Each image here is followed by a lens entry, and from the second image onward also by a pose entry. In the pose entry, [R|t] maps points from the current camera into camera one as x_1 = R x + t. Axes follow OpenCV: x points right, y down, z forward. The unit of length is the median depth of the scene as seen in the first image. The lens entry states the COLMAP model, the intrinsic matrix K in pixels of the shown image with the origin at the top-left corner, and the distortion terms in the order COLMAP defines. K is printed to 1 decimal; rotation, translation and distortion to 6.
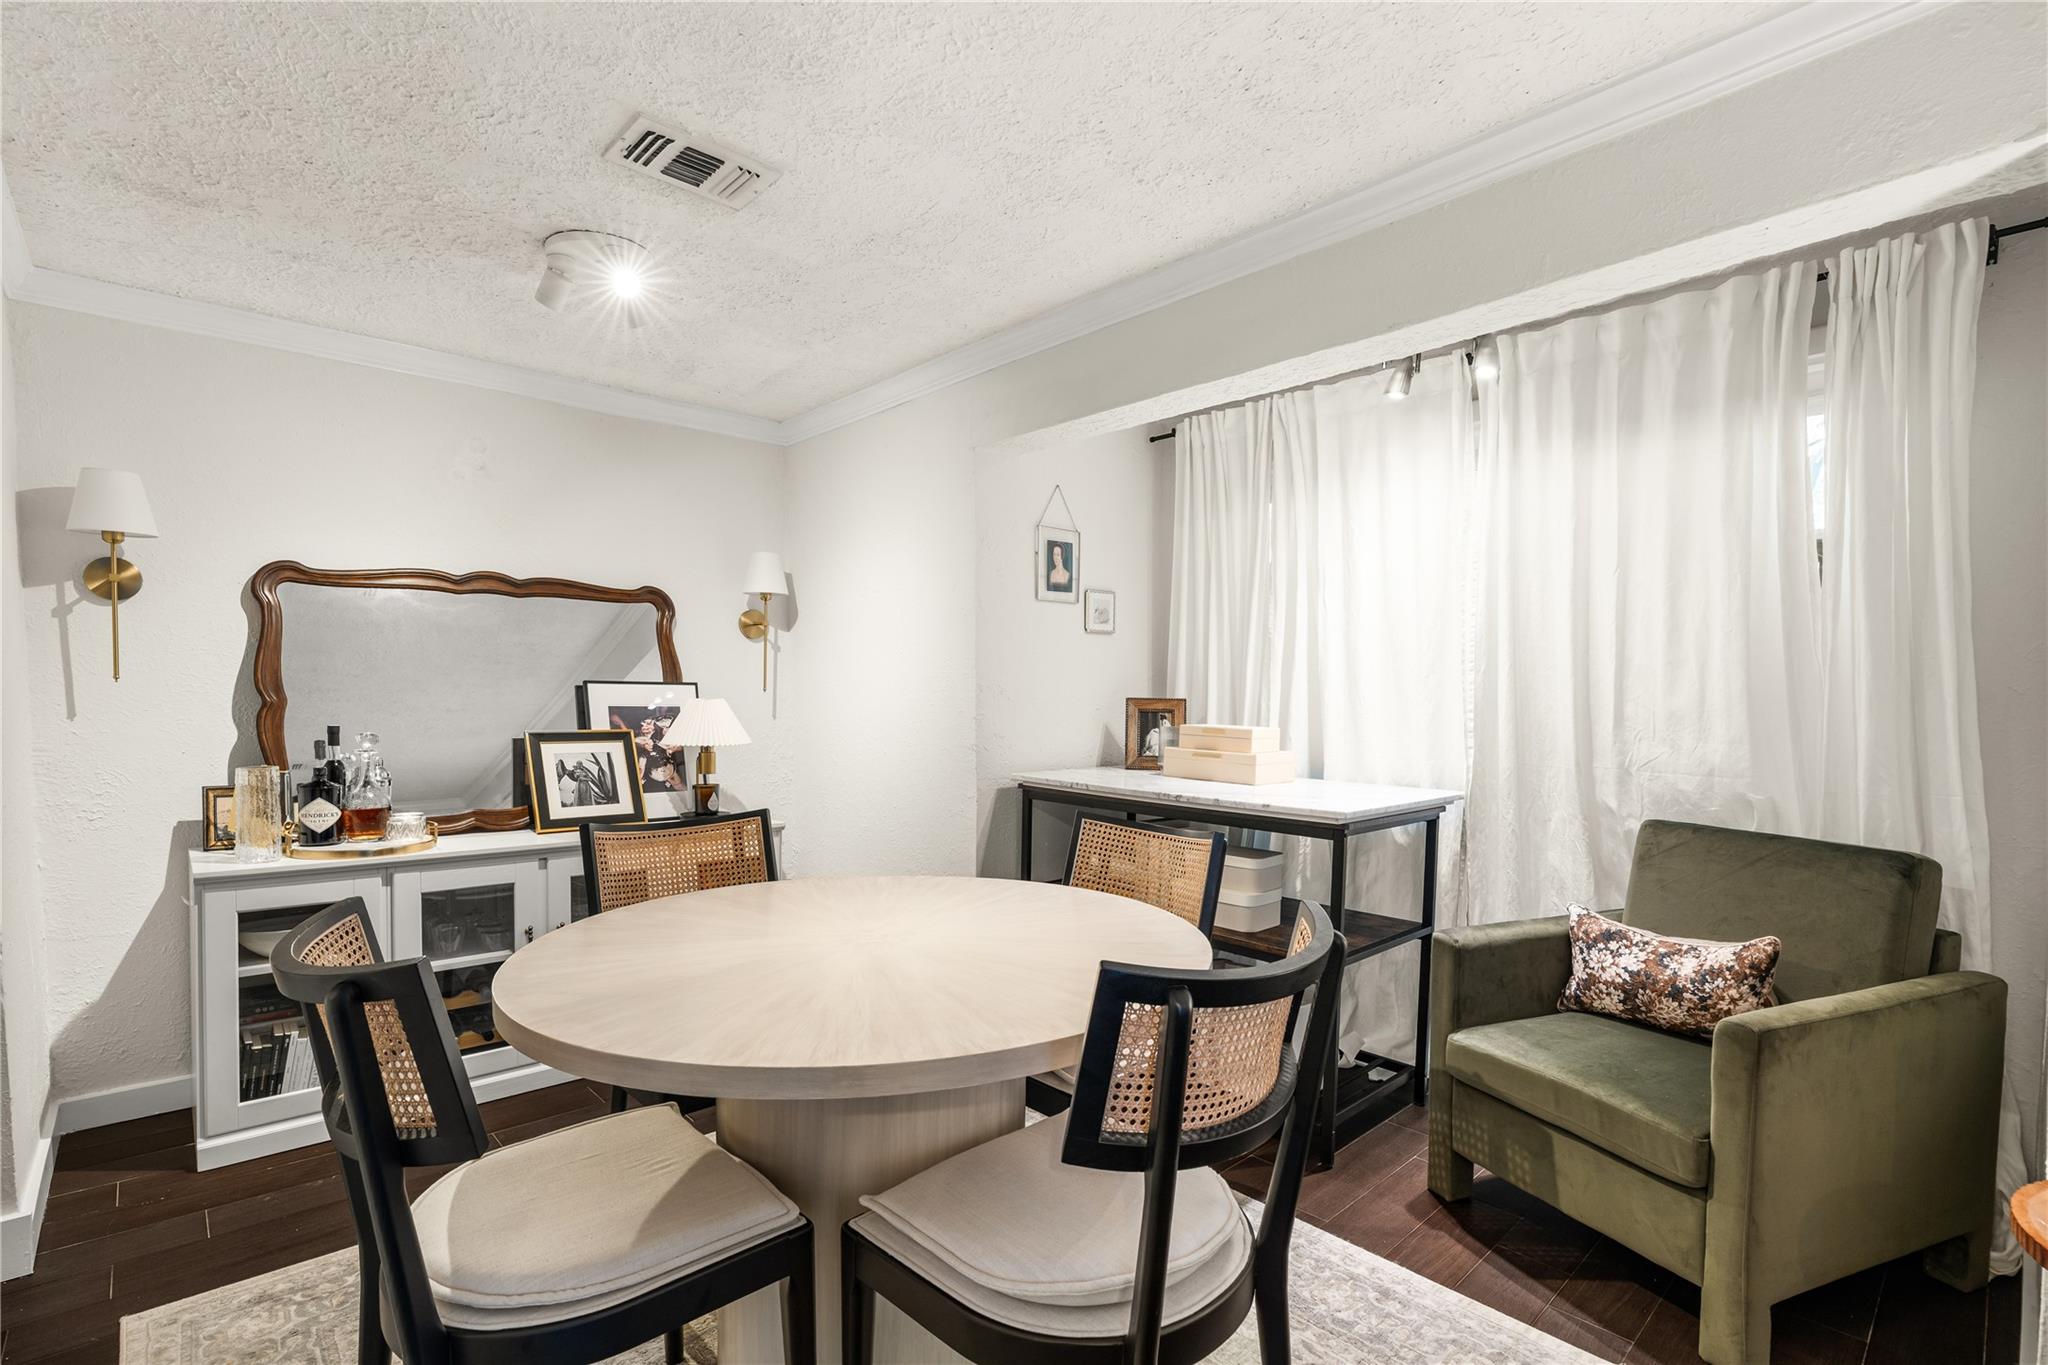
lens RADIAL K [[942.9, 0, 1023.6], [0, 942.9, 736.0], [0, 0, 1]] dist [-0.003713, -0.000088]
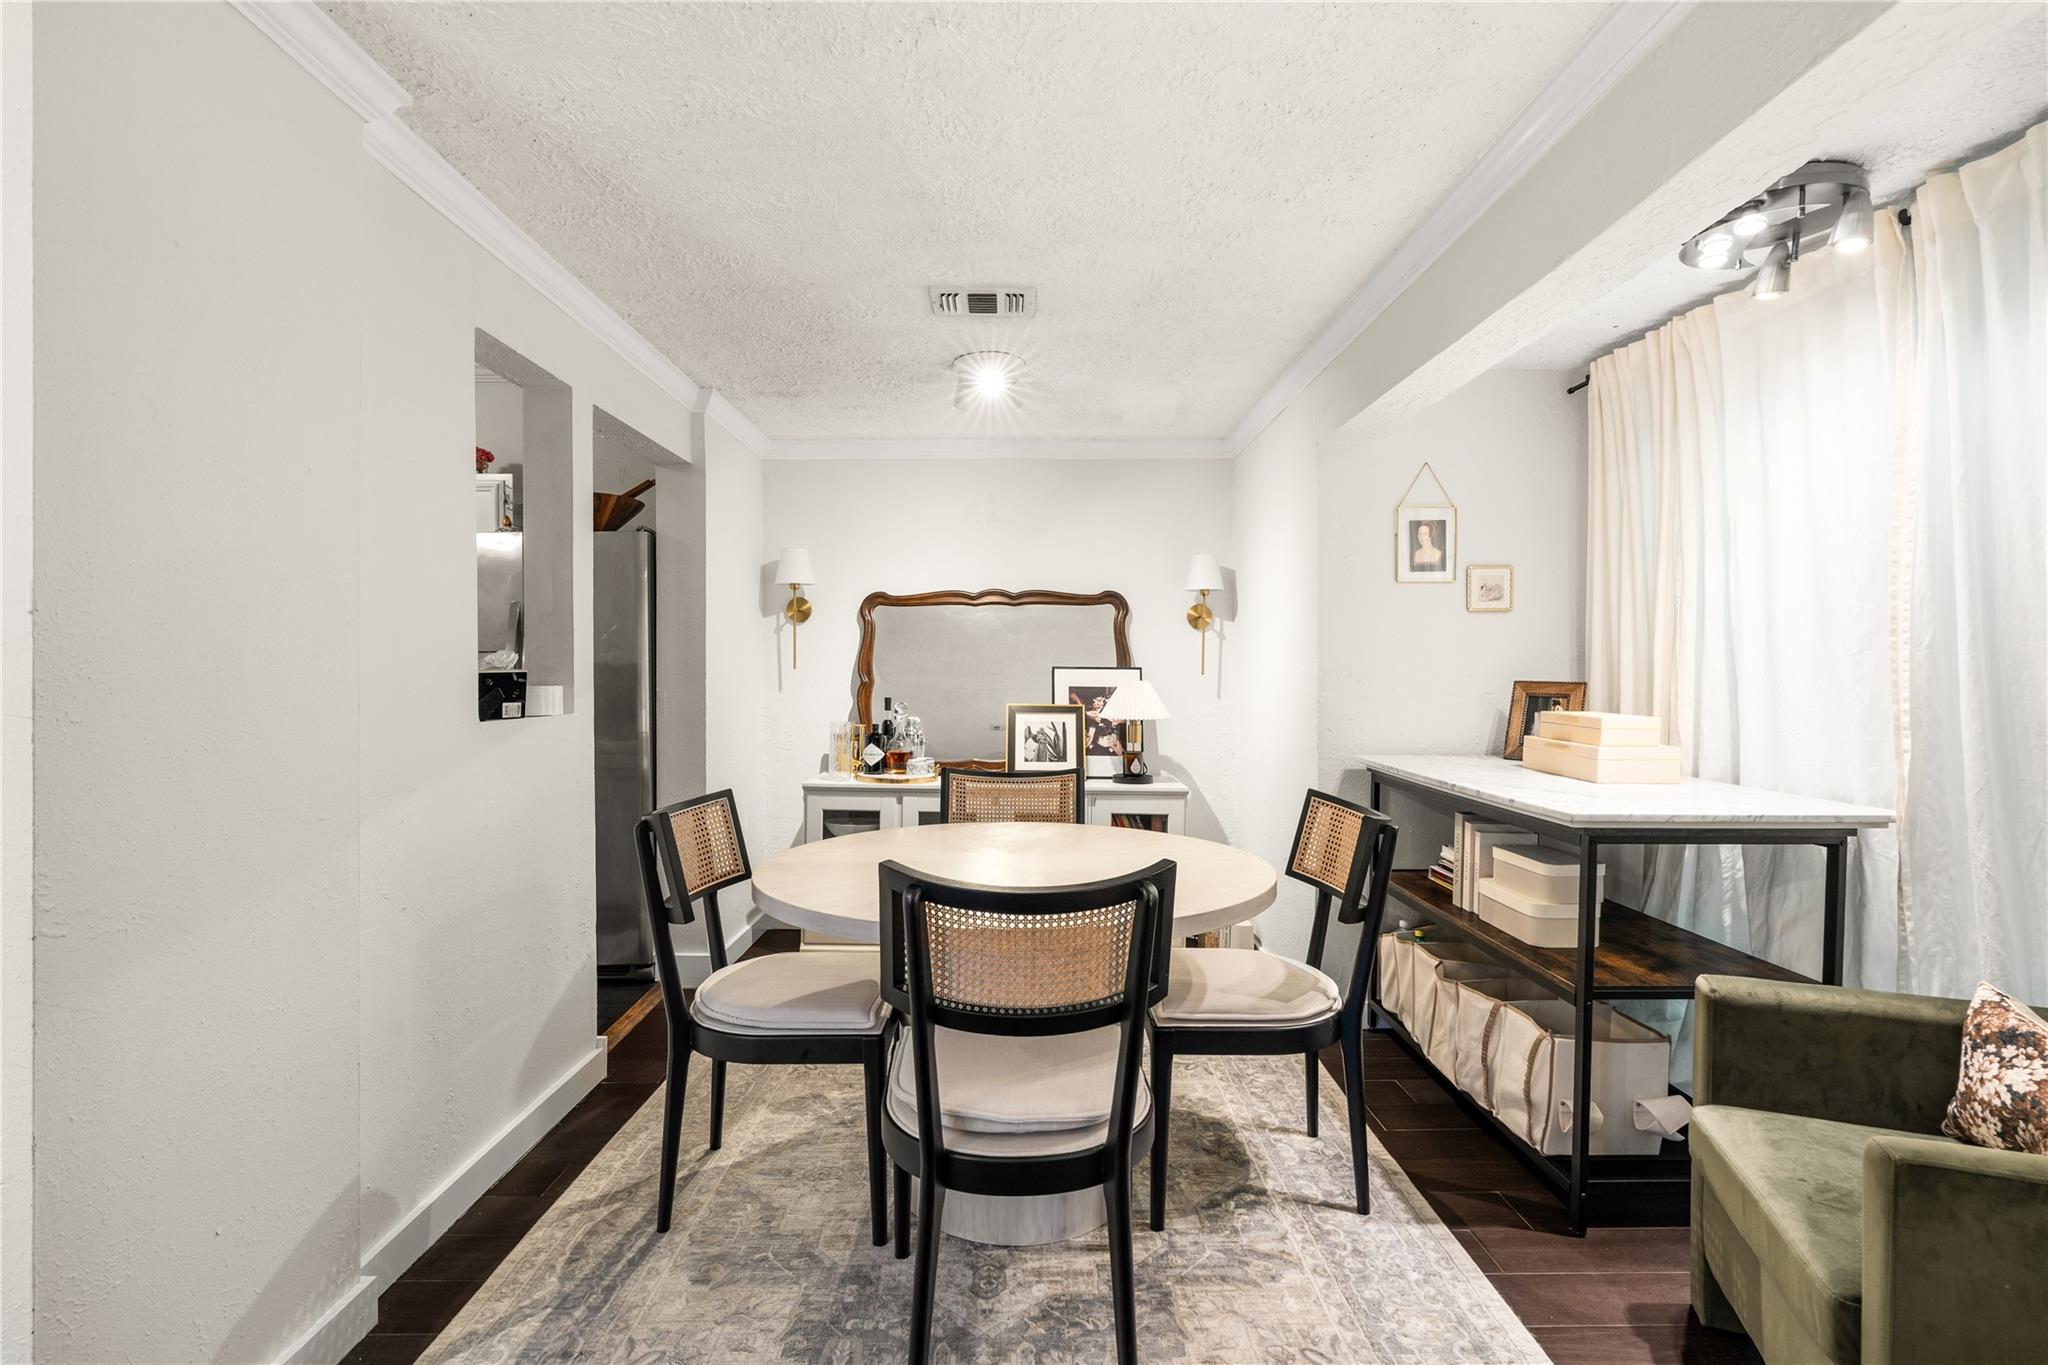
lens RADIAL K [[922.9, 0, 1024.0], [0, 922.9, 682.5], [0, 0, 1]] dist [-0.004973, 0.000478]
pose [[0.741103, 0.003691, -0.671381, 0.430892], [-0.029382, 0.999205, -0.026941, -0.001298], [0.670748, 0.039693, 0.740622, 0.028390]]
